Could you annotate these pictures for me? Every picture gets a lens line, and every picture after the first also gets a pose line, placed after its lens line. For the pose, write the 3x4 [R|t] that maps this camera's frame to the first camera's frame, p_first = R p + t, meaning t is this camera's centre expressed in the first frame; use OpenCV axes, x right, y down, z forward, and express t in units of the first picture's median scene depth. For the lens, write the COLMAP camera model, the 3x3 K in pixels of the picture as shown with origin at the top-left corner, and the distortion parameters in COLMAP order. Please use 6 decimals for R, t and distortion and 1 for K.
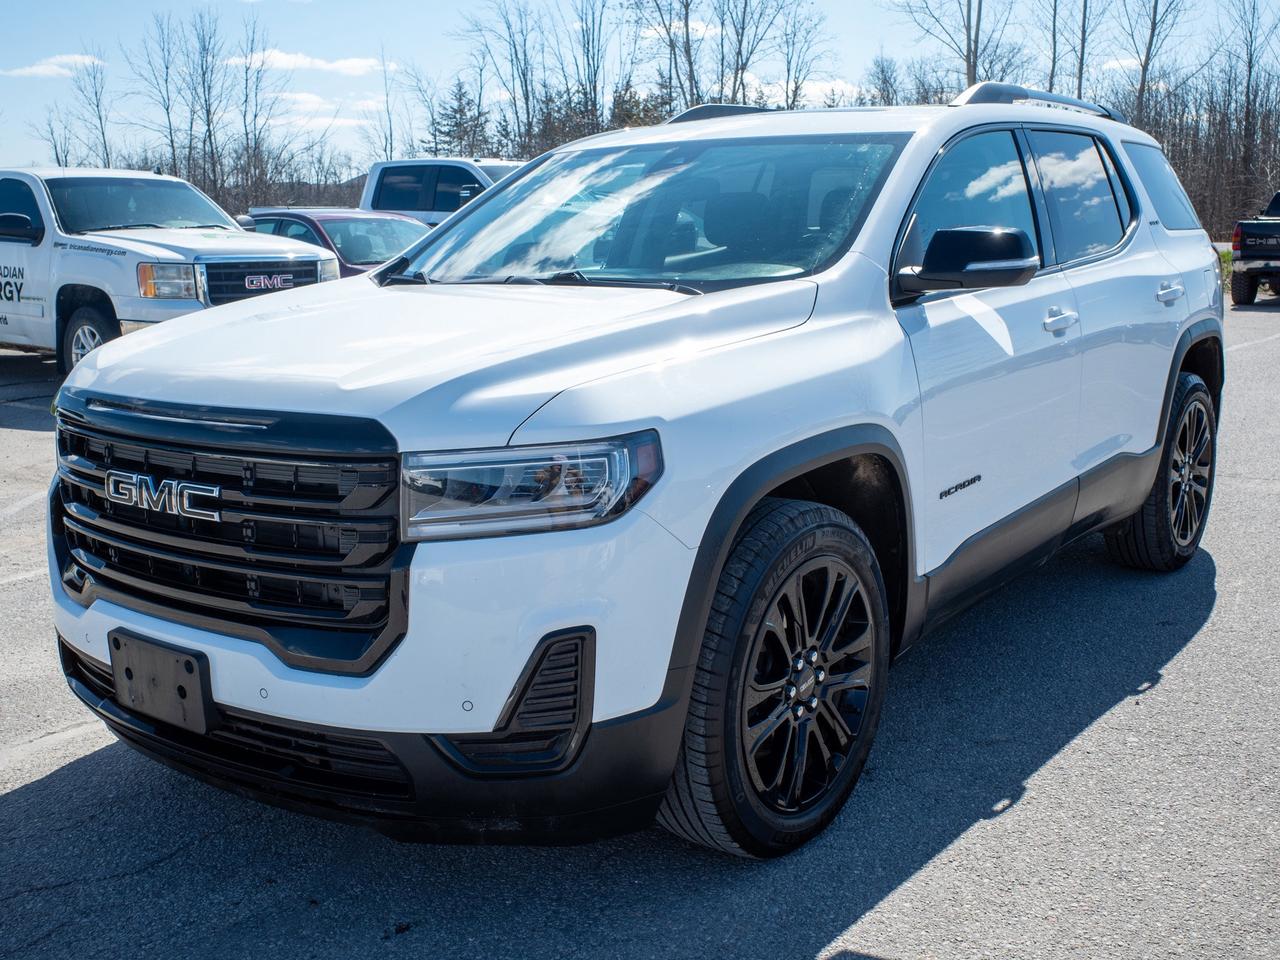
lens RADIAL K [[1309.3, 0, 638.7], [0, 1309.3, 444.3], [0, 0, 1]] dist [-0.047075, 0.001473]
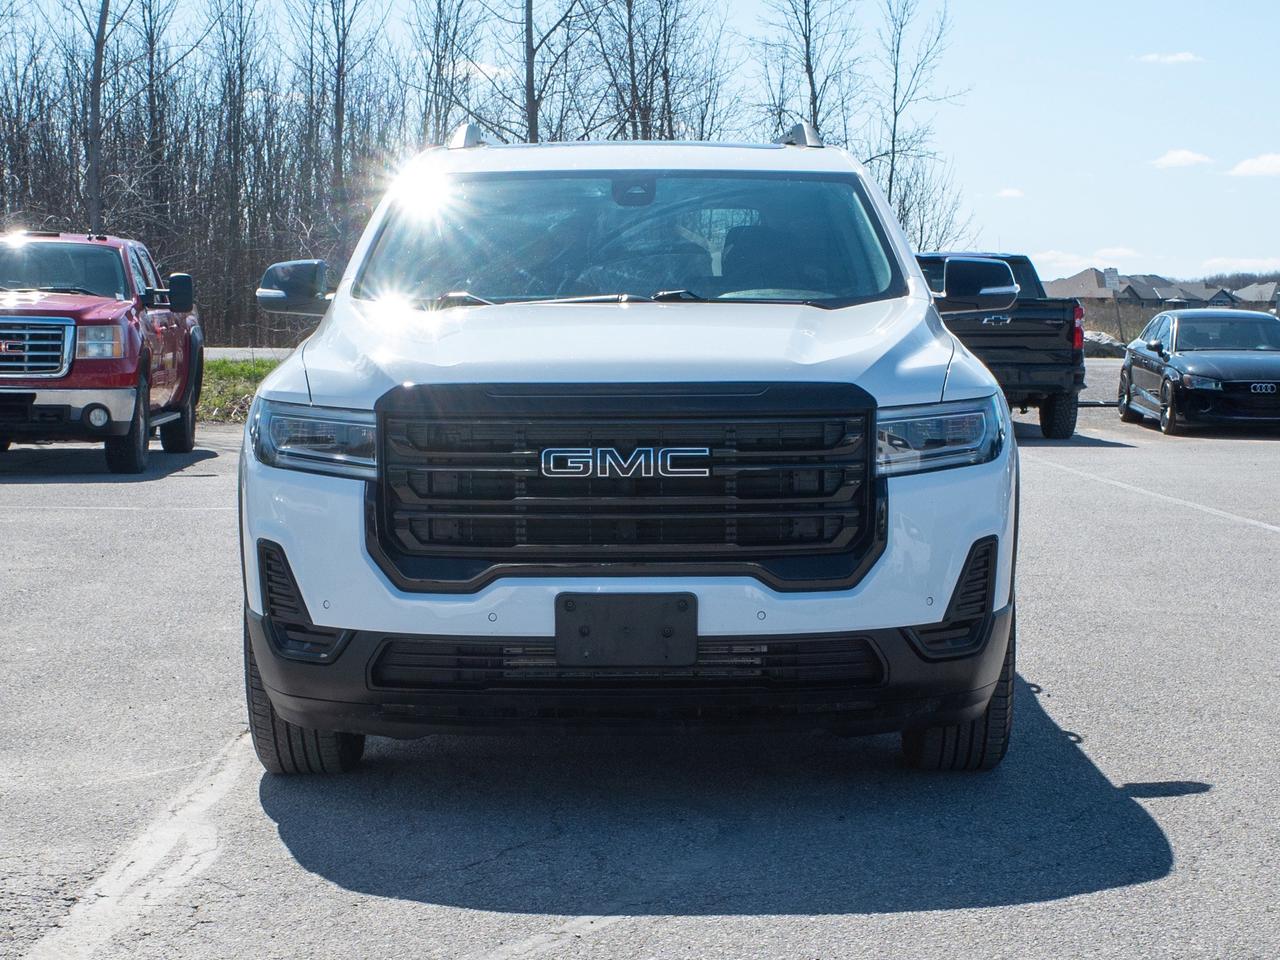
lens RADIAL K [[2243.5, 0, 640.0], [0, 2243.5, 480.0], [0, 0, 1]] dist [-0.053918, -0.061210]
pose [[0.822236, -0.028383, 0.568438, -1.257718], [0.084614, 0.993753, -0.072773, 0.168892], [-0.562822, 0.107934, 0.819501, -0.519399]]
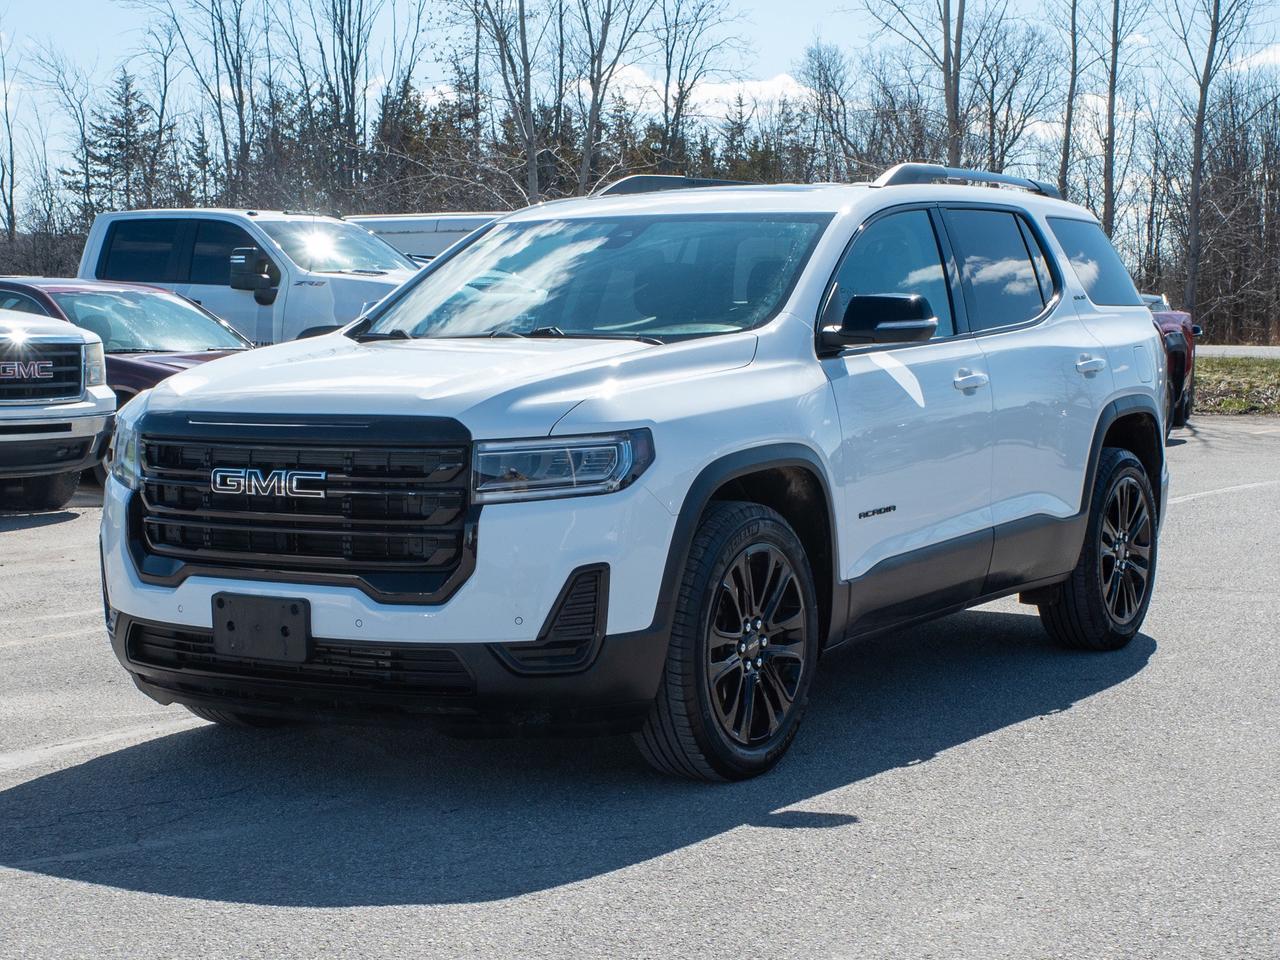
lens RADIAL K [[2243.5, 0, 640.0], [0, 2243.5, 480.0], [0, 0, 1]] dist [-0.053918, -0.061210]
pose [[0.994885, 0.004442, 0.100918, -0.189912], [0.005020, 0.995625, -0.093309, 0.213179], [-0.100891, 0.093339, 0.990509, -1.095688]]
